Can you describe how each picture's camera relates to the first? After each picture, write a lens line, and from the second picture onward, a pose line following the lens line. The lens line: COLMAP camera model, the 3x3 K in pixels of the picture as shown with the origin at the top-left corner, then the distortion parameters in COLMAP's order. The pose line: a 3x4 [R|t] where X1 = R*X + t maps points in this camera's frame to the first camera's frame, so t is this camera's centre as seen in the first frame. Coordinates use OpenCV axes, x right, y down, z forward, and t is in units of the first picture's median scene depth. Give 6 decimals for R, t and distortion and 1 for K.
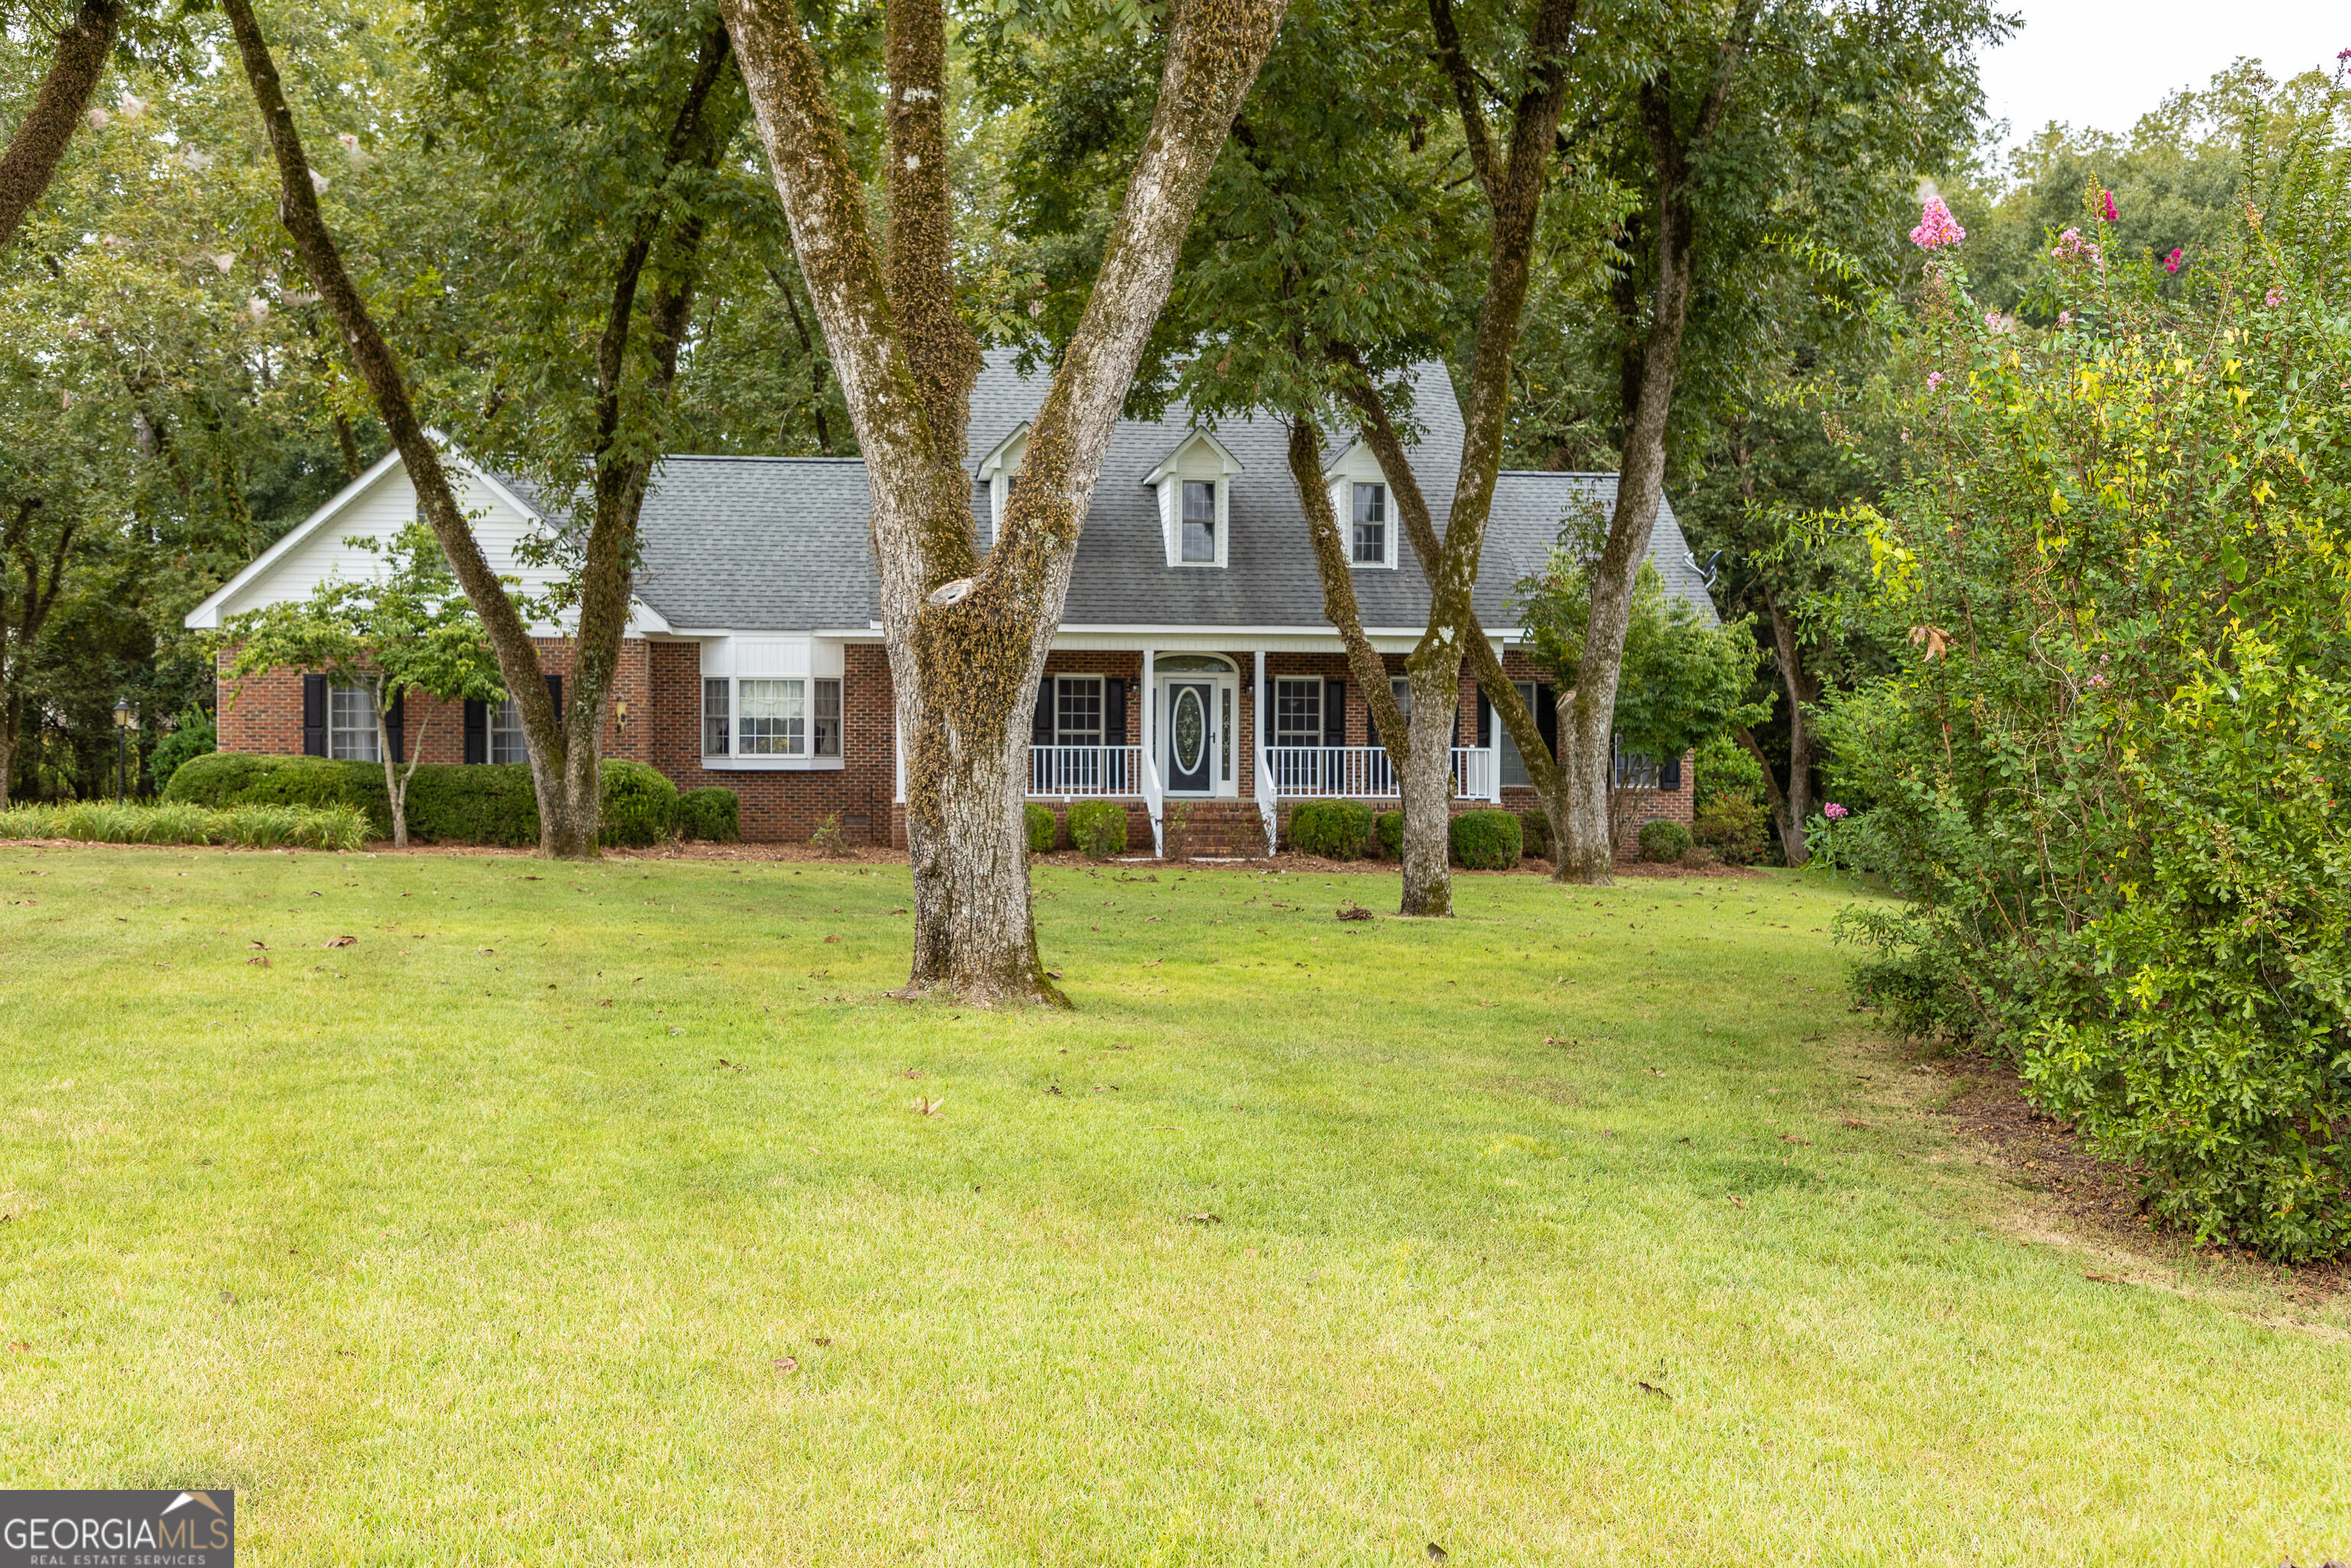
lens RADIAL K [[2330.5, 0, 1129.6], [0, 2330.5, 784.1], [0, 0, 1]] dist [0.038836, 0.000000]
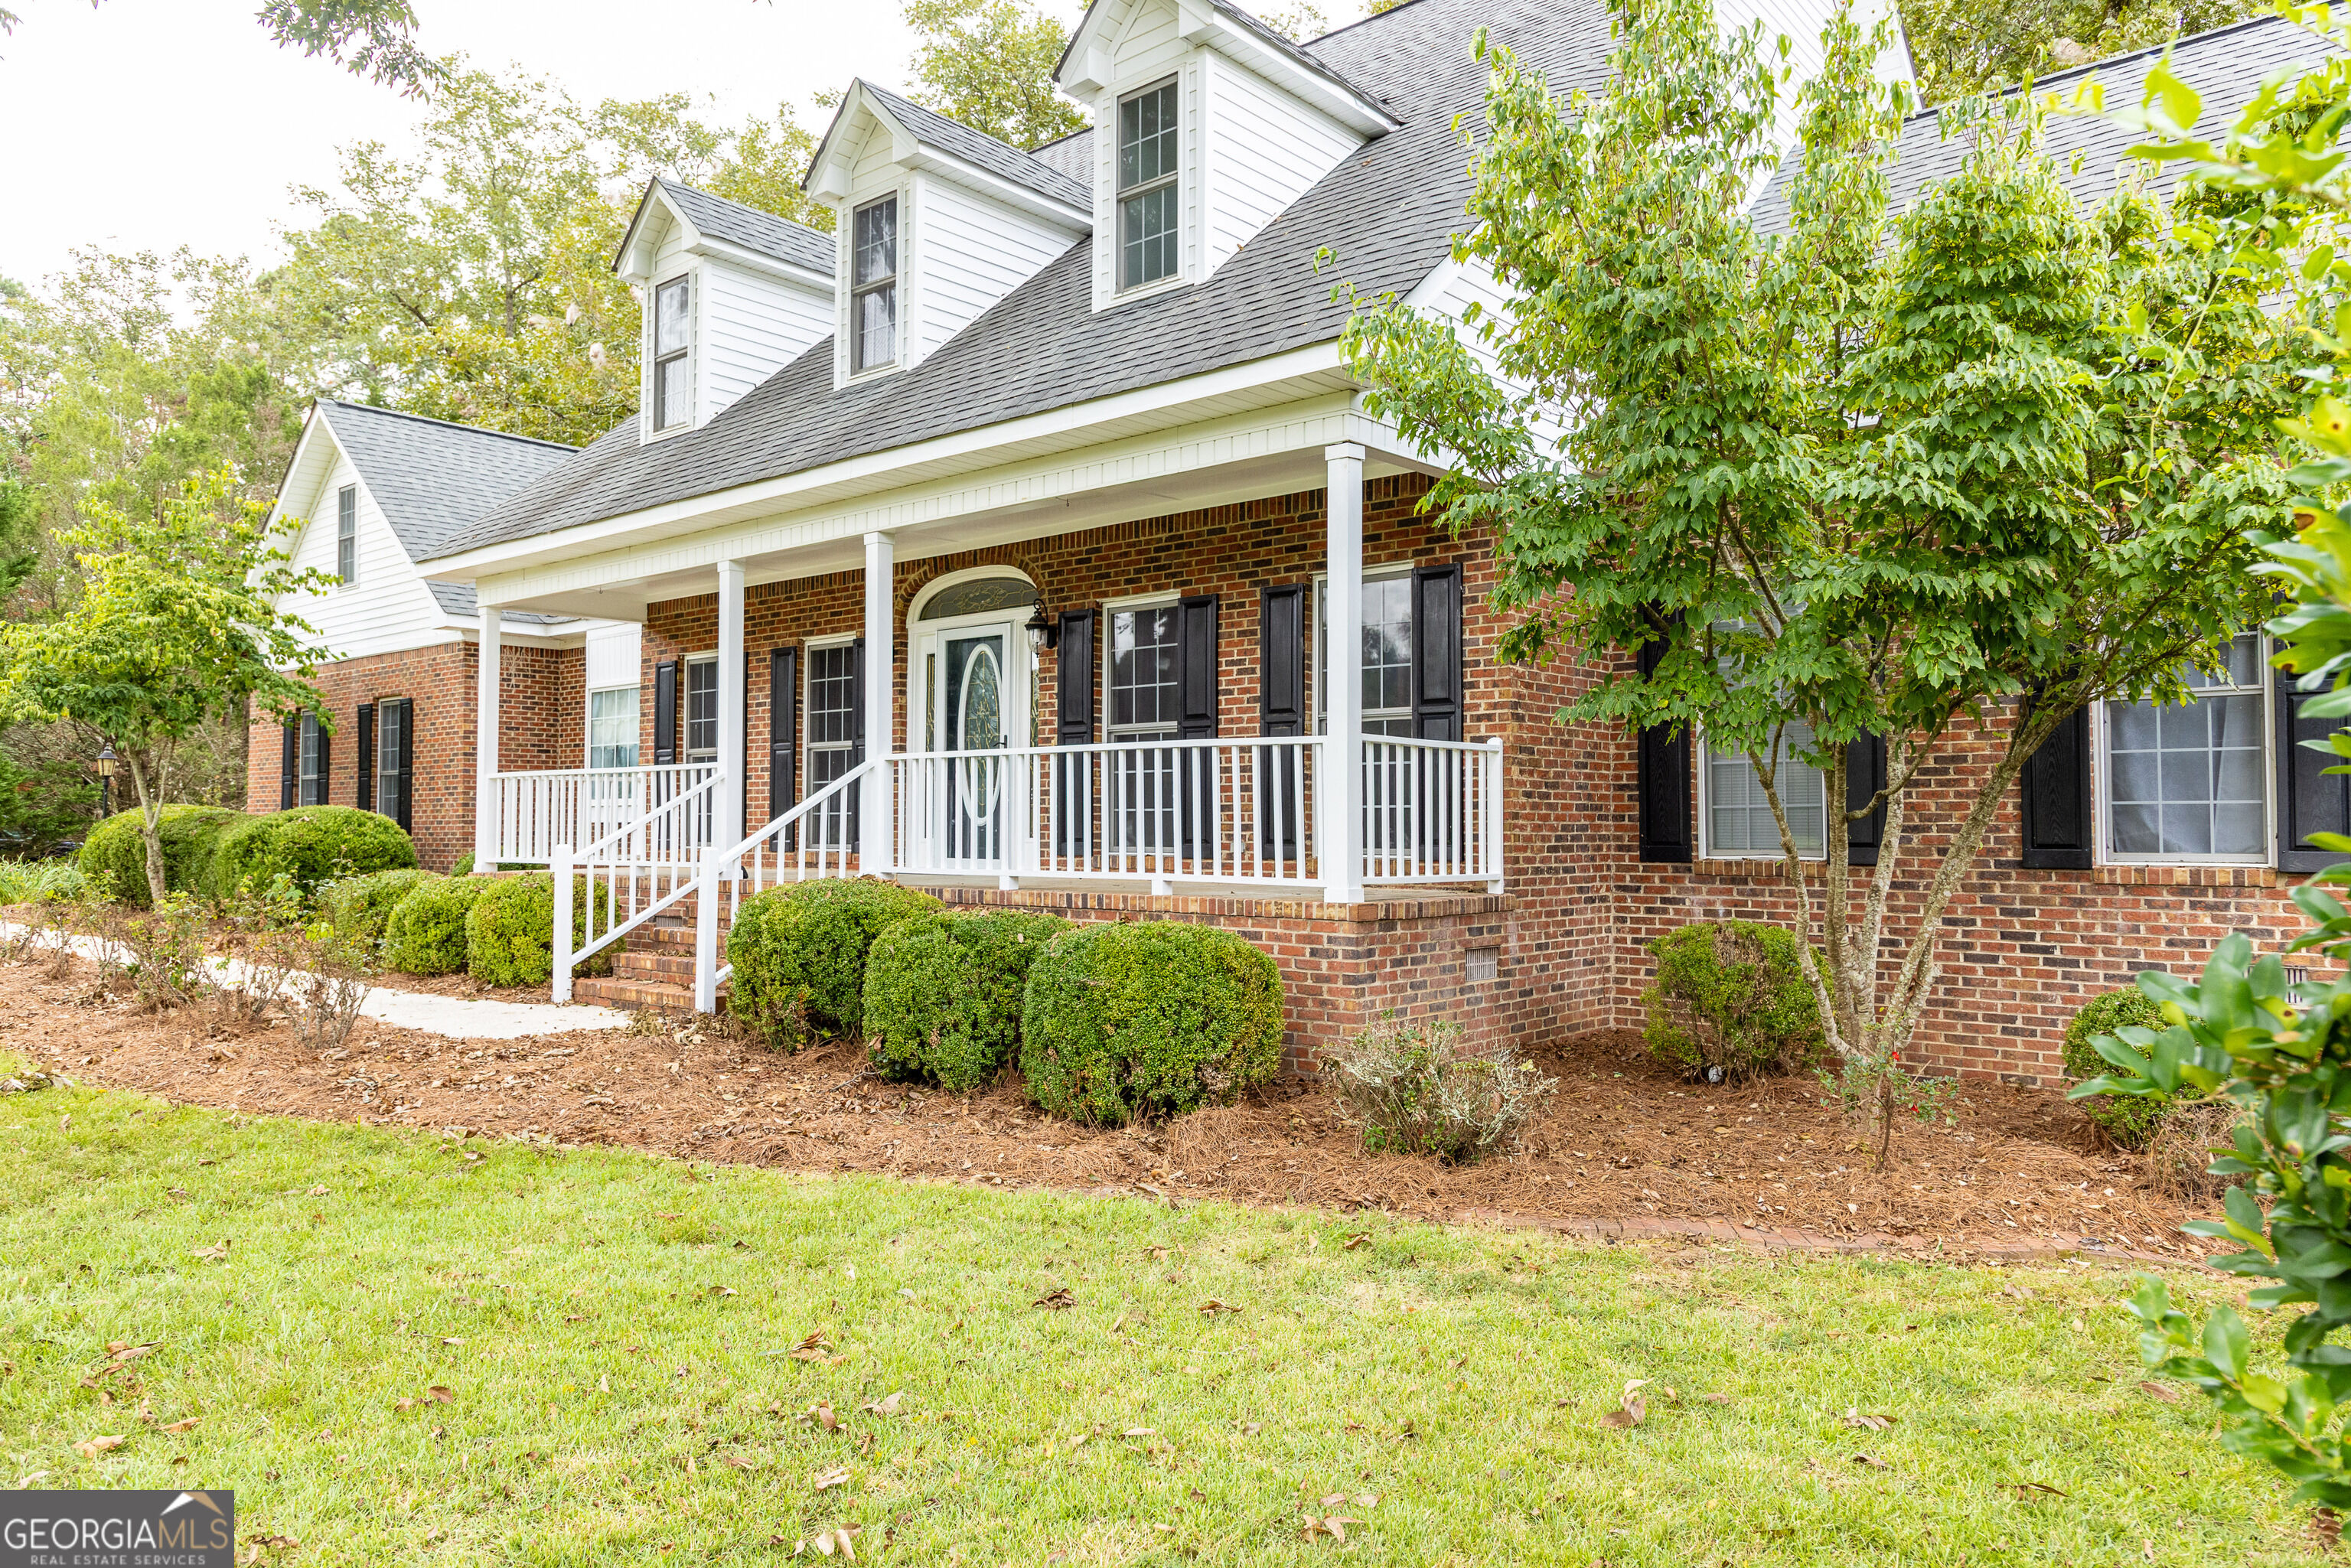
lens RADIAL K [[1564.7, 0, 1172.6], [0, 1564.7, 789.7], [0, 0, 1]] dist [0.008779, 0.004796]
pose [[0.676362, -0.022108, -0.736238, 0.297777], [-0.004777, 0.999397, -0.034399, -0.000180], [0.736554, 0.026783, 0.675848, 0.823138]]
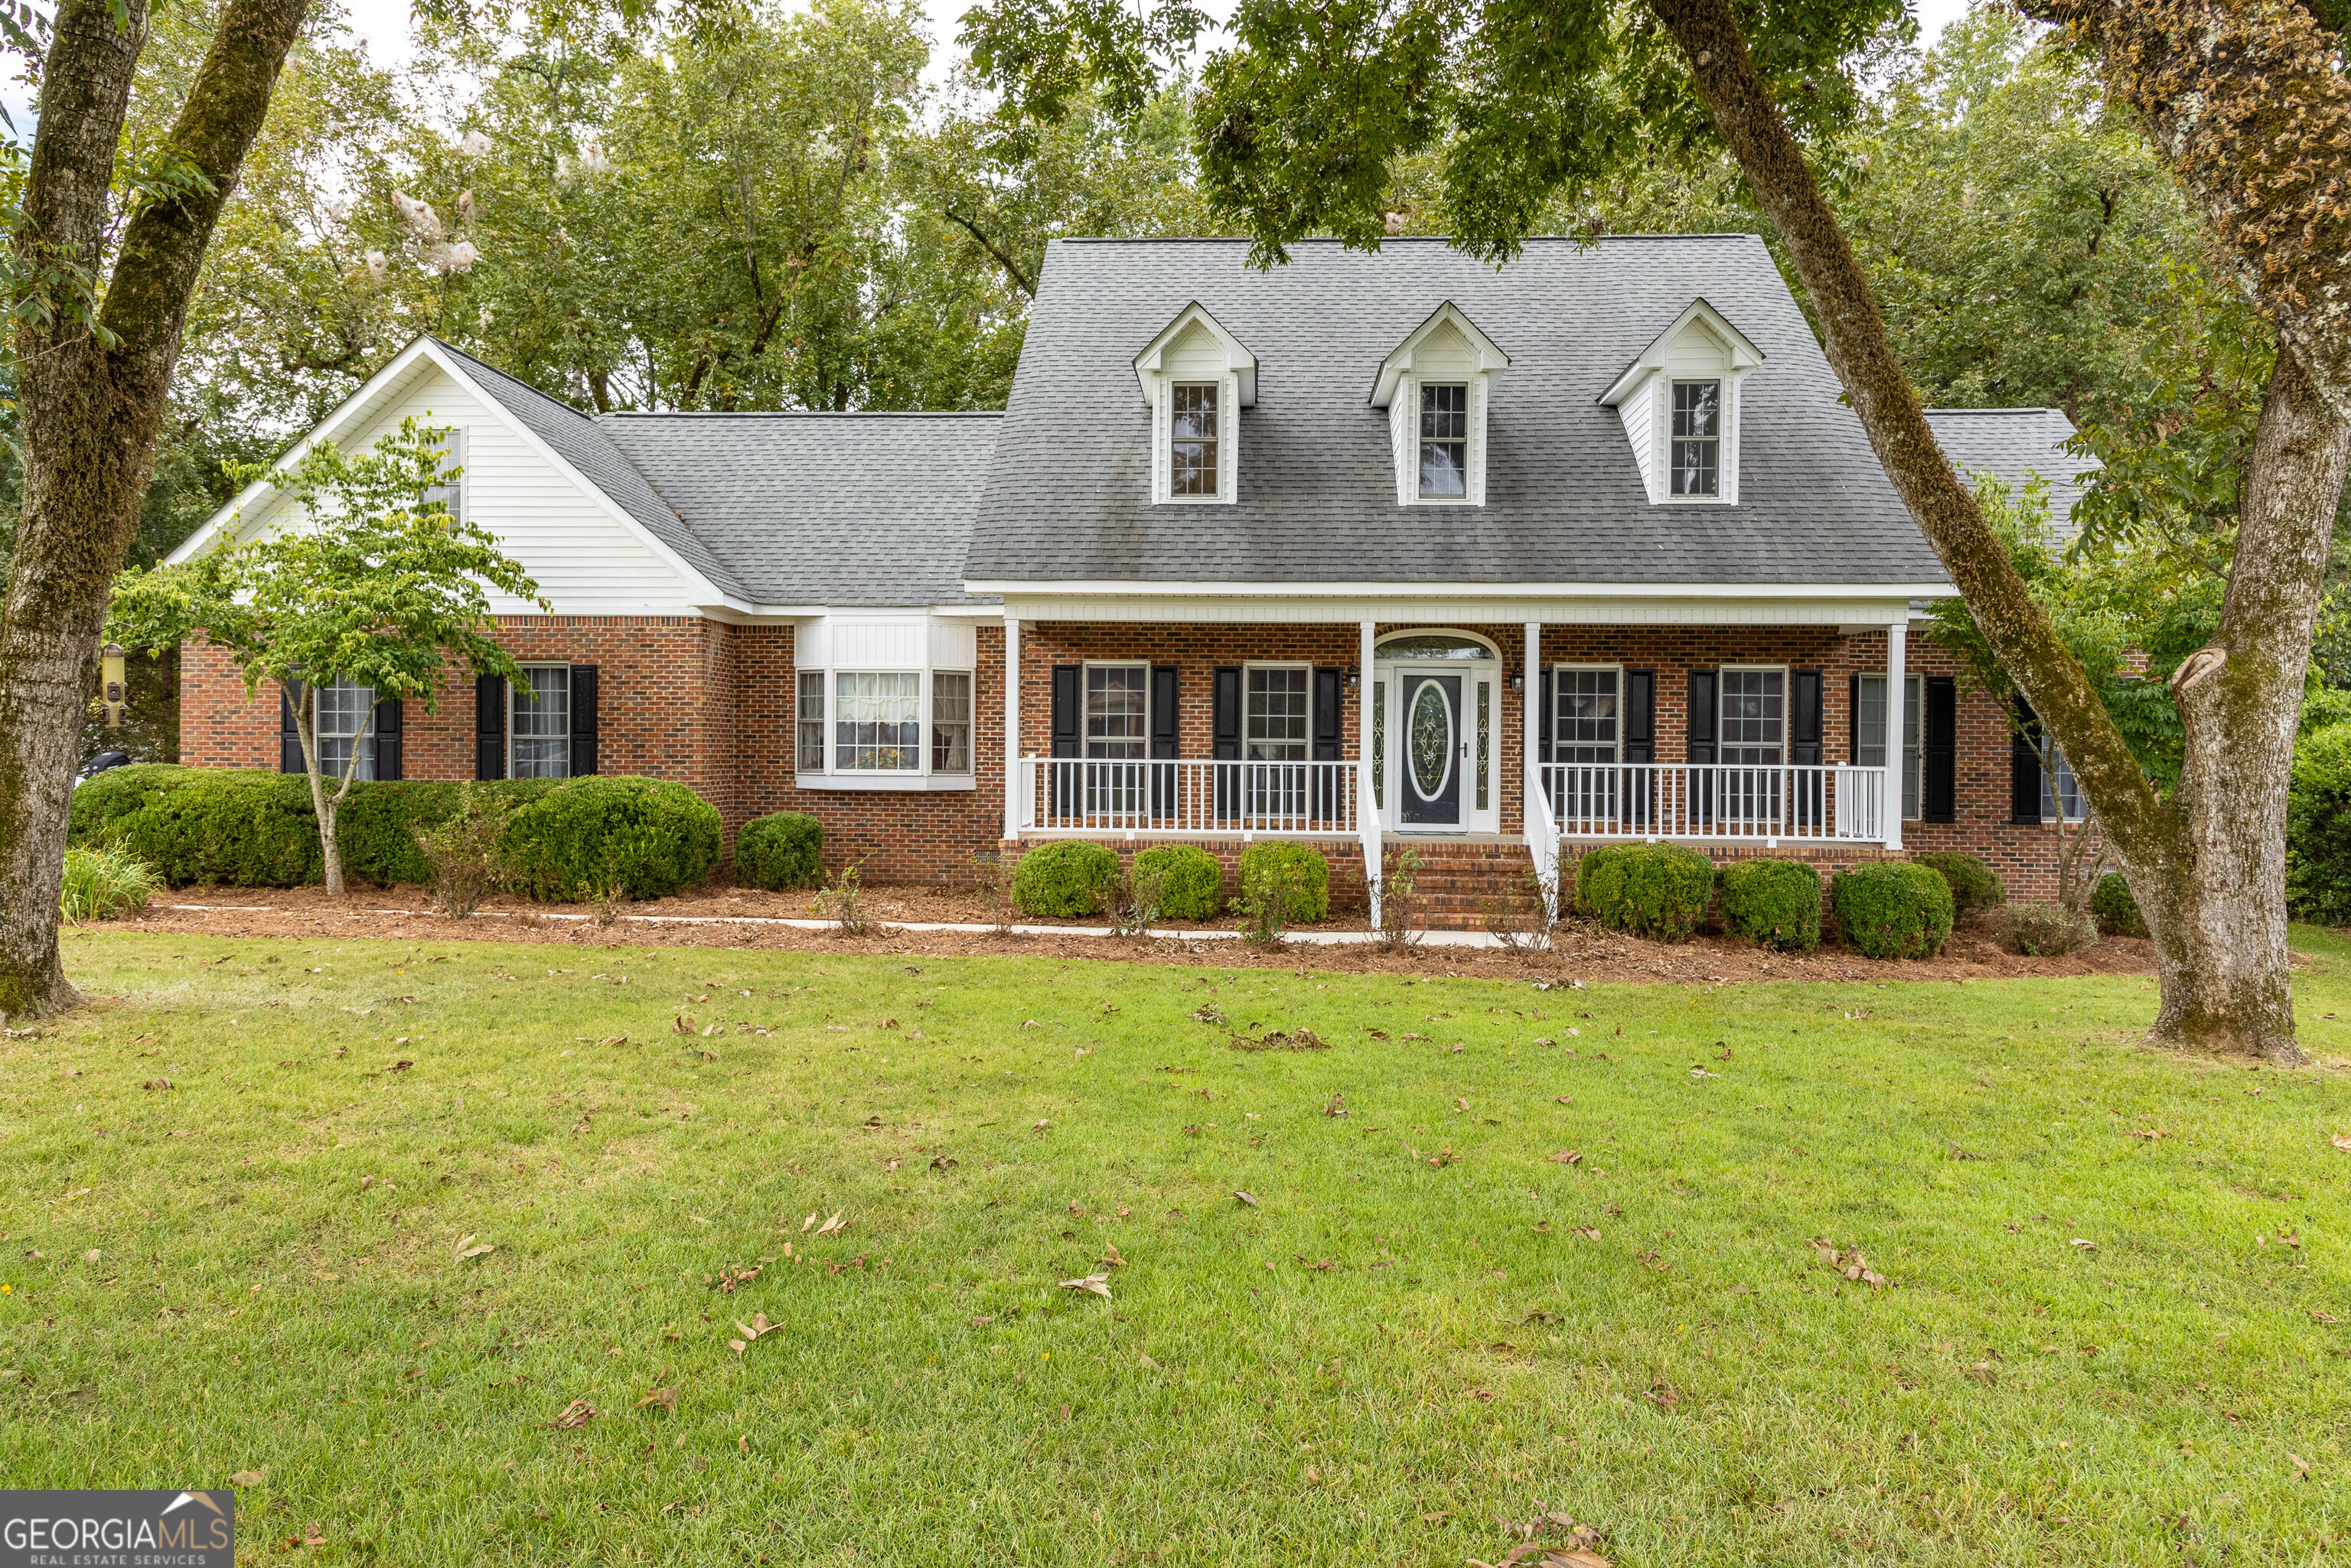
lens RADIAL K [[1564.7, 0, 1167.7], [0, 1564.7, 771.7], [0, 0, 1]] dist [0.008779, 0.004796]
pose [[0.986371, 0.005880, -0.164434, 0.025487], [-0.007574, 0.999925, -0.009676, -0.008057], [0.164364, 0.010789, 0.986341, 0.517019]]
